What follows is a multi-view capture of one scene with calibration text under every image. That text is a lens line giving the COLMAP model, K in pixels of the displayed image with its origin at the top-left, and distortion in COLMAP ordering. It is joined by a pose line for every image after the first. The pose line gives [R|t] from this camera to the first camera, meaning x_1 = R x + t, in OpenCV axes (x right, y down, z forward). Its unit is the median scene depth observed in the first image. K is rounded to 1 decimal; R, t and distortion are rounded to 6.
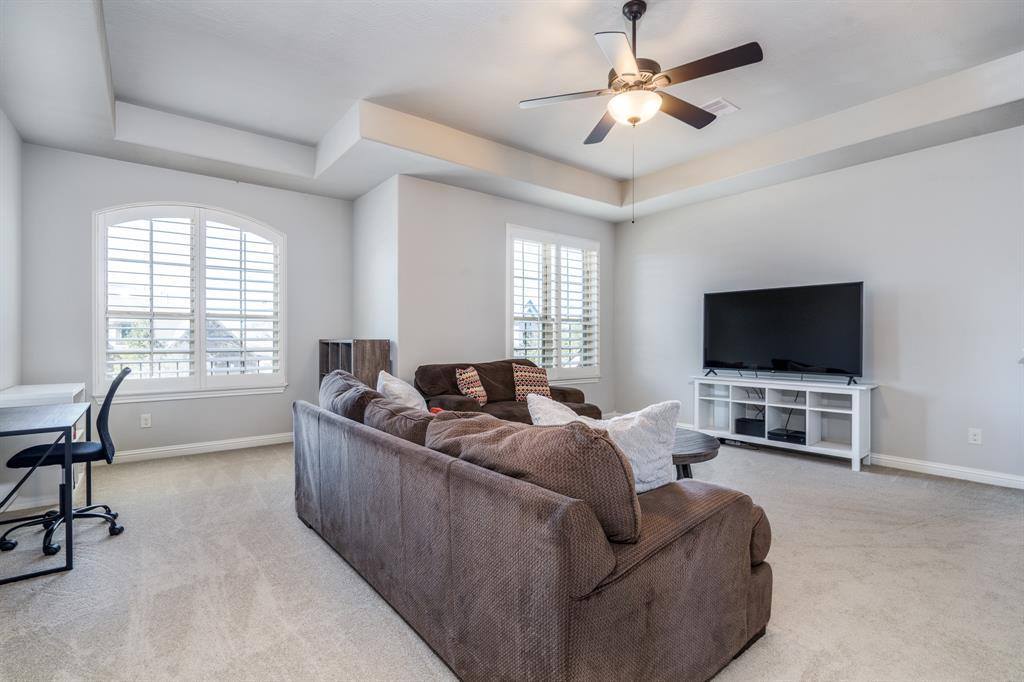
lens RADIAL K [[470.1, 0, 512.7], [0, 470.1, 338.0], [0, 0, 1]] dist [-0.003852, -0.000796]
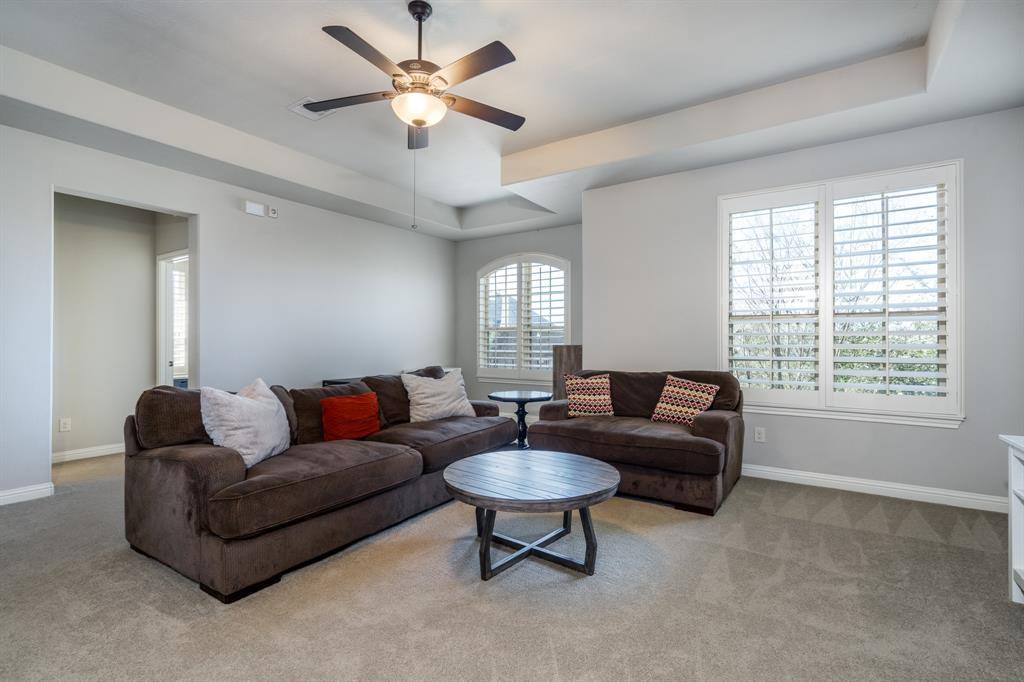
lens RADIAL K [[470.1, 0, 512.9], [0, 470.1, 343.2], [0, 0, 1]] dist [-0.003852, -0.000796]
pose [[0.303796, 0.006886, -0.952712, 0.683693], [0.004484, 0.999952, 0.008658, -0.010864], [0.952727, -0.006902, 0.303751, 0.473376]]
